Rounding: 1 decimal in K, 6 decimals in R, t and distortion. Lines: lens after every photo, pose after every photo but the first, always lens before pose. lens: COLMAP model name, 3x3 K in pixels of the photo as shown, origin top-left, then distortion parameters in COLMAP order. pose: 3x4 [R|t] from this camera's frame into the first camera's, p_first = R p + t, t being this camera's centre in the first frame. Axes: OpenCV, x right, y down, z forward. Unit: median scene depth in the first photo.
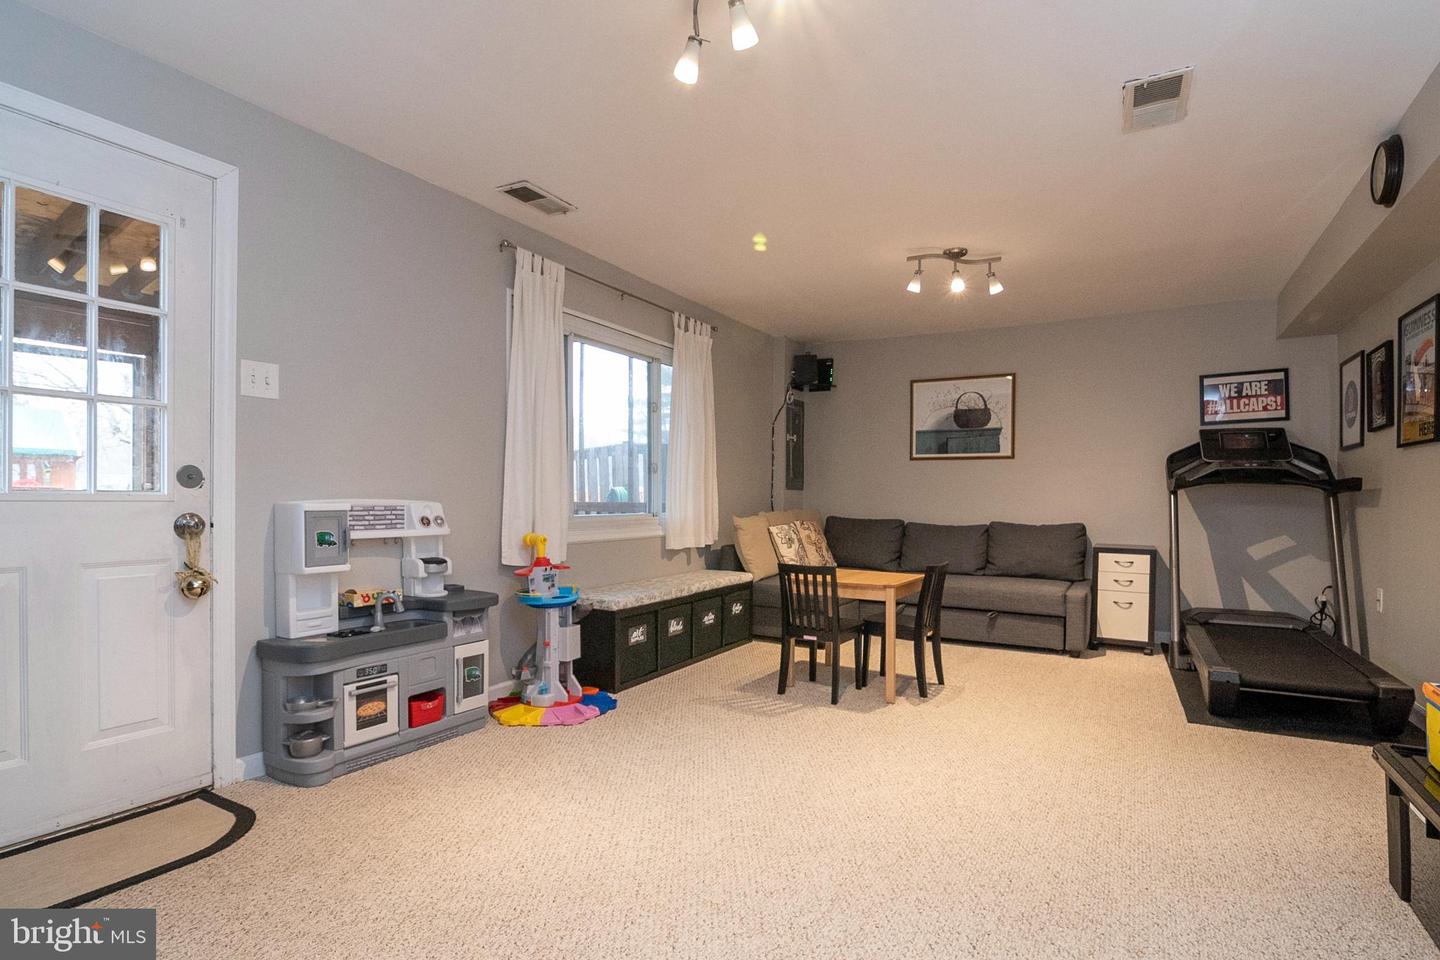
lens RADIAL K [[720.4, 0, 731.9], [0, 720.4, 513.6], [0, 0, 1]] dist [-0.007078, -0.001888]
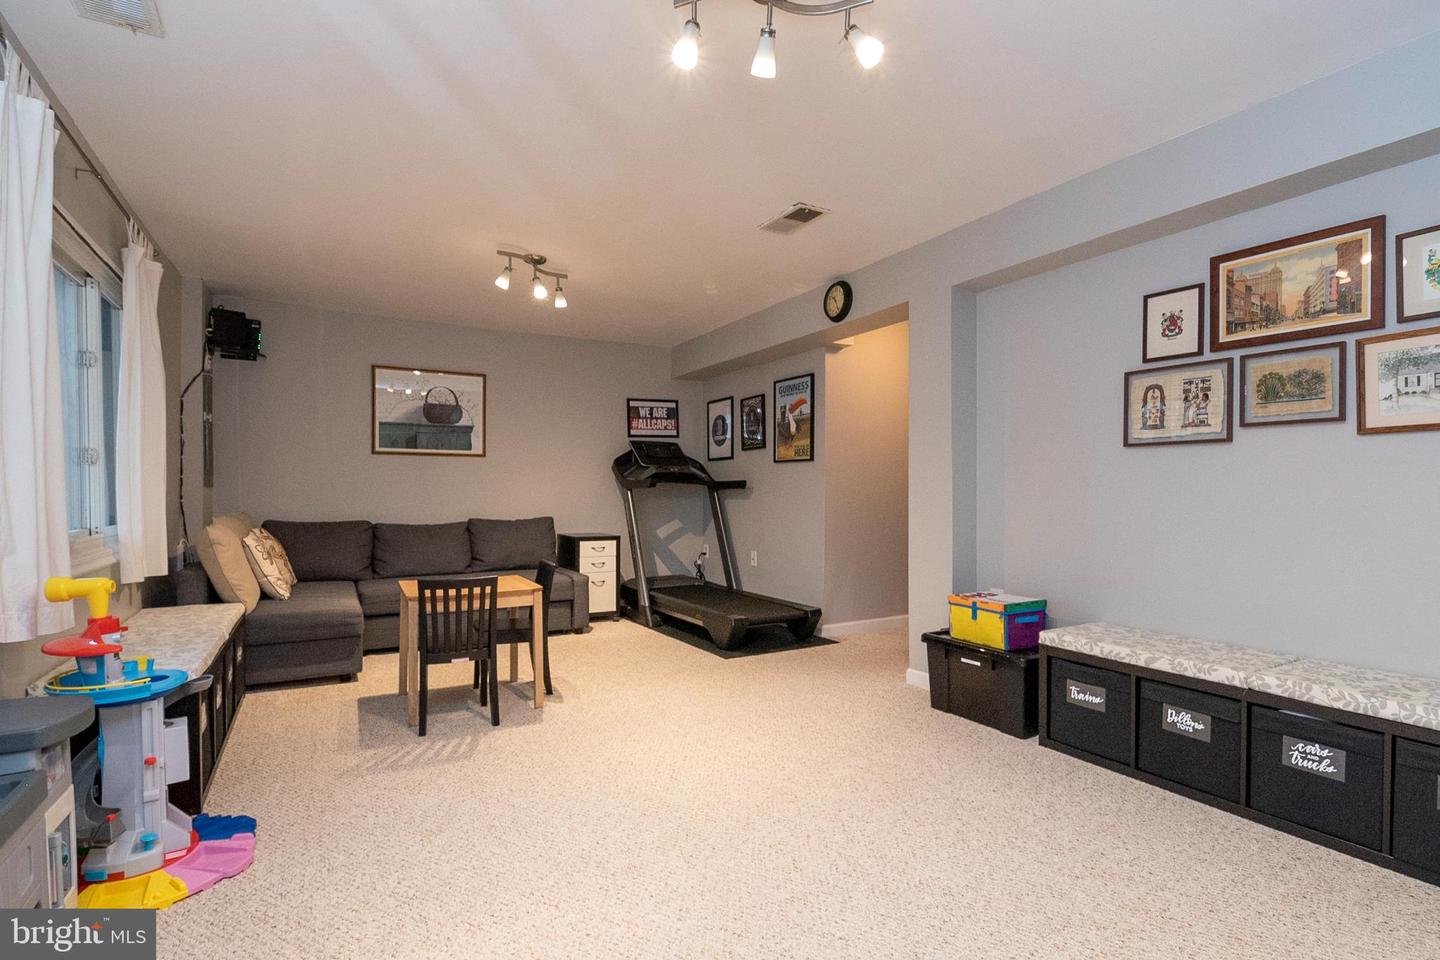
lens RADIAL K [[701.9, 0, 740.8], [0, 701.9, 503.7], [0, 0, 1]] dist [0.007320, -0.009266]
pose [[0.496393, -0.023699, 0.867774, -0.361920], [0.023381, 0.999630, 0.013925, -0.017489], [-0.867783, 0.013377, 0.496763, 0.214022]]
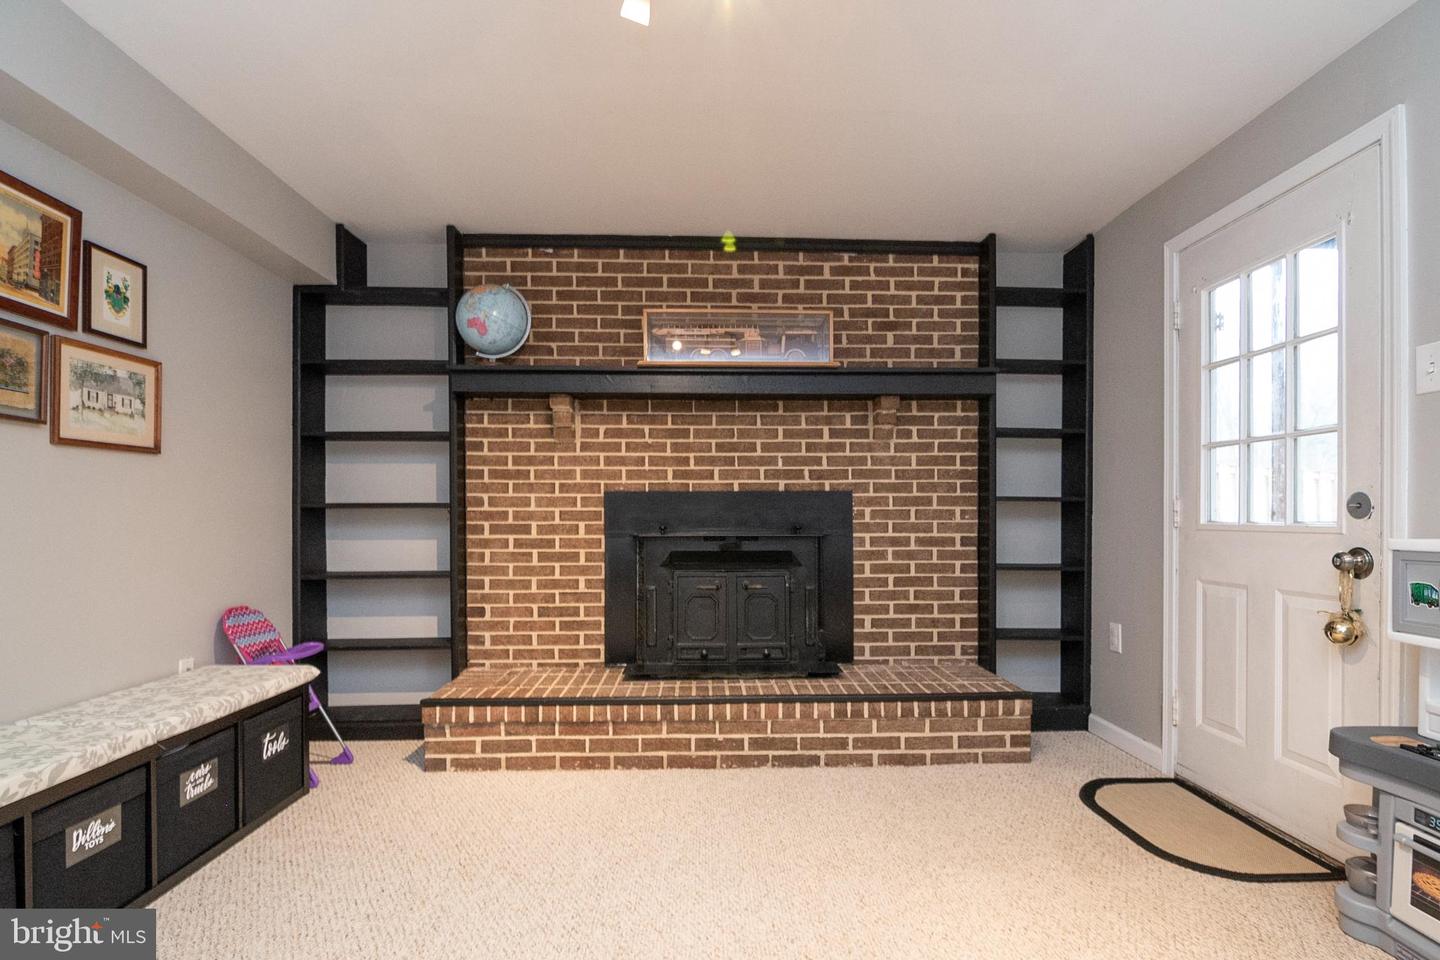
lens RADIAL K [[701.7, 0, 729.7], [0, 701.7, 516.8], [0, 0, 1]] dist [-0.001623, -0.009819]
pose [[-0.852777, -0.008280, -0.522209, 0.167244], [-0.018758, 0.999715, 0.014782, -0.018067], [0.521938, 0.022401, -0.852689, 0.675906]]
